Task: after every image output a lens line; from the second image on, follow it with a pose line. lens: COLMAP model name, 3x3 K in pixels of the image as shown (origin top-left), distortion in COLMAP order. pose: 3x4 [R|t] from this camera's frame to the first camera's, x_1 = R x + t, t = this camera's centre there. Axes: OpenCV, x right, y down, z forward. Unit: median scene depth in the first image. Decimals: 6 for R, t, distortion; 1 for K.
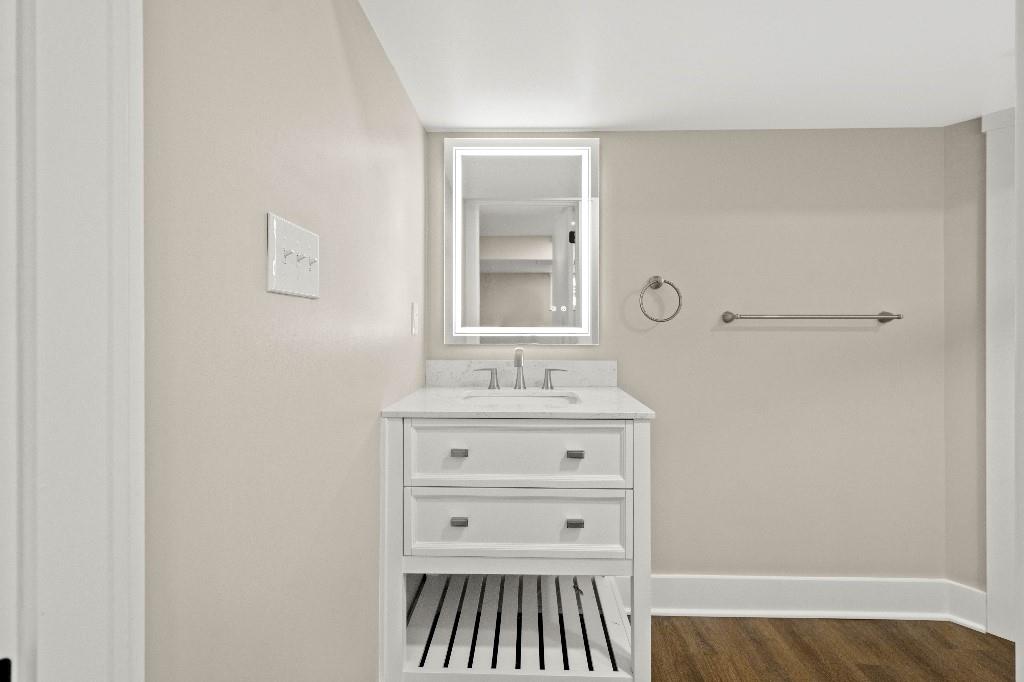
lens RADIAL K [[455.5, 0, 513.3], [0, 455.5, 335.7], [0, 0, 1]] dist [-0.001460, -0.000166]
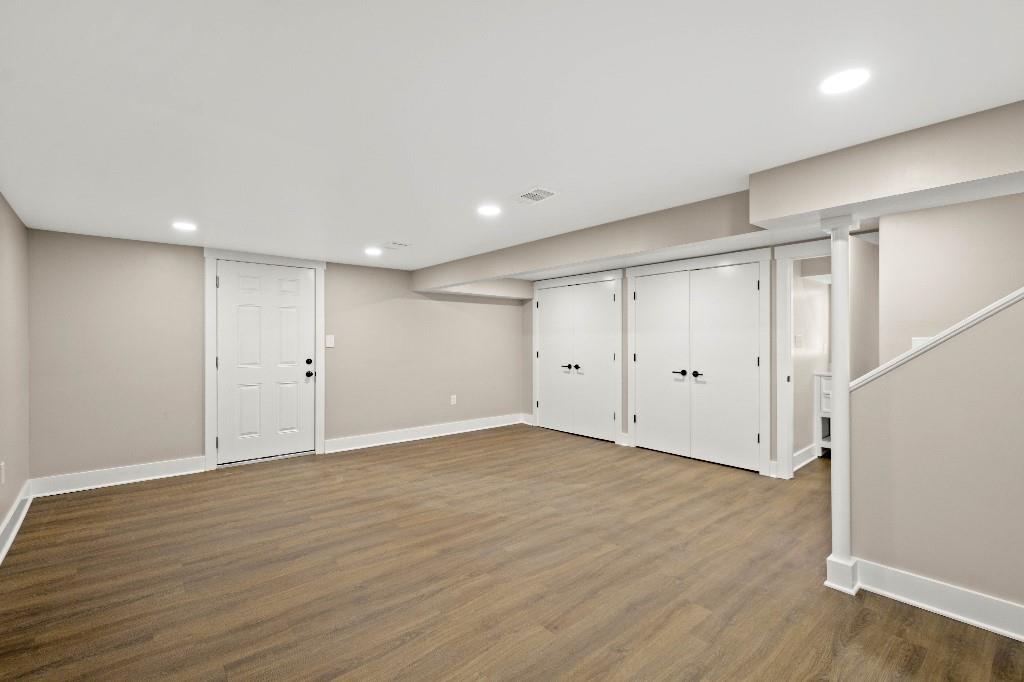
lens RADIAL K [[455.5, 0, 510.6], [0, 455.5, 340.8], [0, 0, 1]] dist [-0.001460, -0.000166]
pose [[0.678527, -0.001376, -0.734574, 0.802937], [-0.003869, 0.999978, -0.005447, -0.084649], [0.734565, 0.006538, 0.678507, -3.511528]]
